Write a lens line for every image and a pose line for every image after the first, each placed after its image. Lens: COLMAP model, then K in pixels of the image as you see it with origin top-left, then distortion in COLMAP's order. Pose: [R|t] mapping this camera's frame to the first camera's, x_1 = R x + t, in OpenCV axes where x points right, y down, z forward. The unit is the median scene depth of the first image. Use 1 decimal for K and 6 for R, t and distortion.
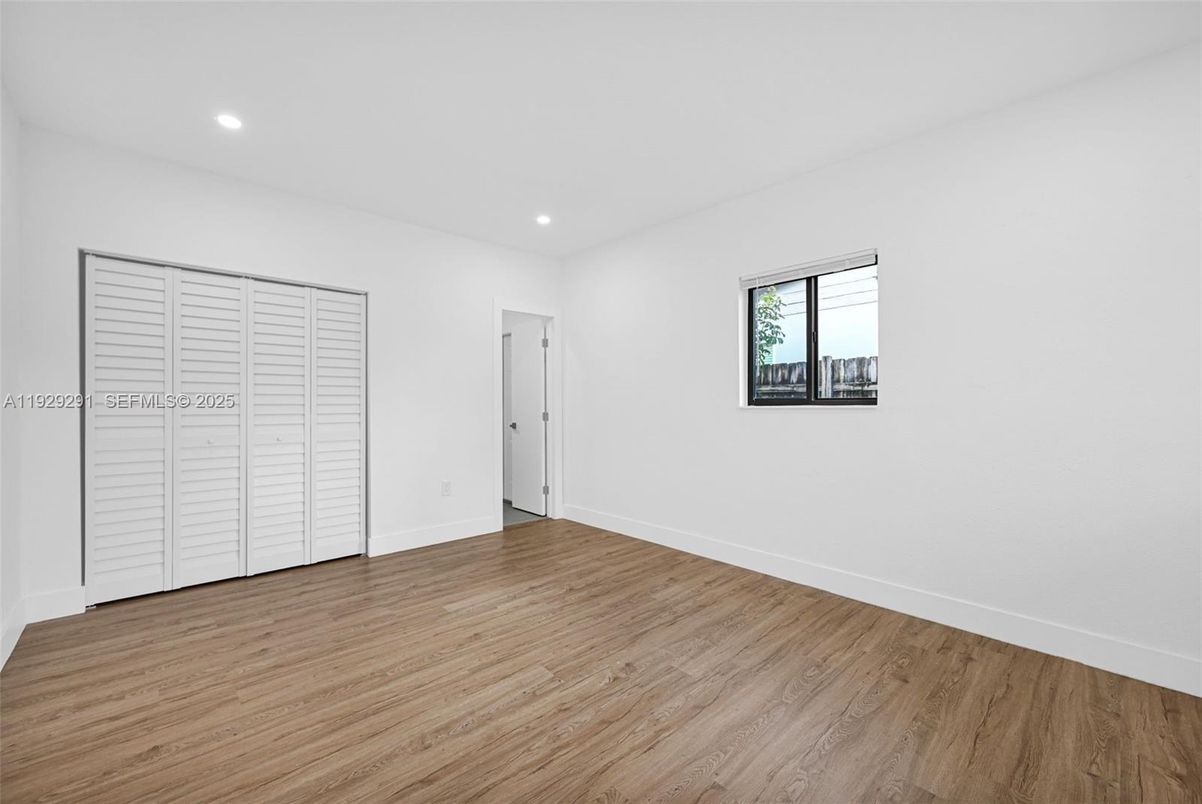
lens RADIAL K [[482.0, 0, 599.5], [0, 482.0, 403.5], [0, 0, 1]] dist [-0.001016, -0.000182]
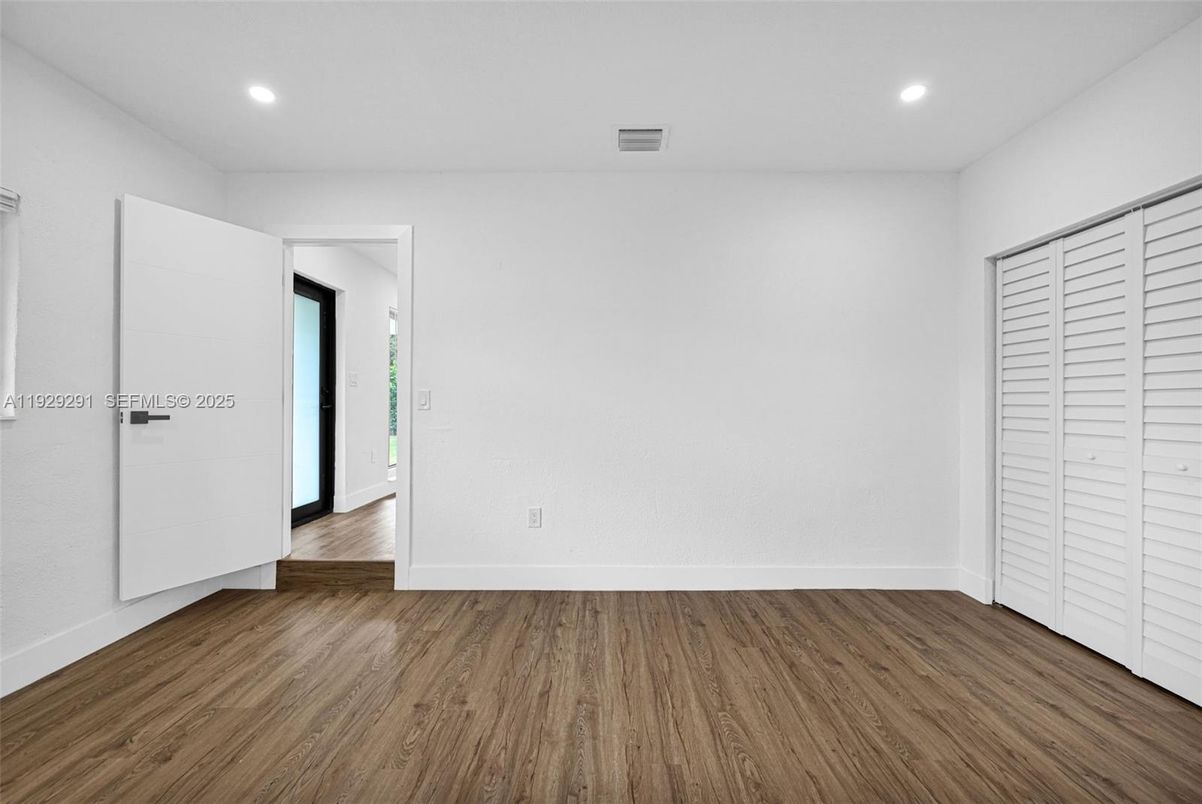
lens RADIAL K [[482.0, 0, 597.8], [0, 482.0, 403.4], [0, 0, 1]] dist [-0.001016, -0.000182]
pose [[-0.683835, -0.004849, -0.729620, 0.324822], [-0.002069, 0.999987, -0.004706, 0.003285], [0.729634, -0.001709, -0.683836, 1.302053]]
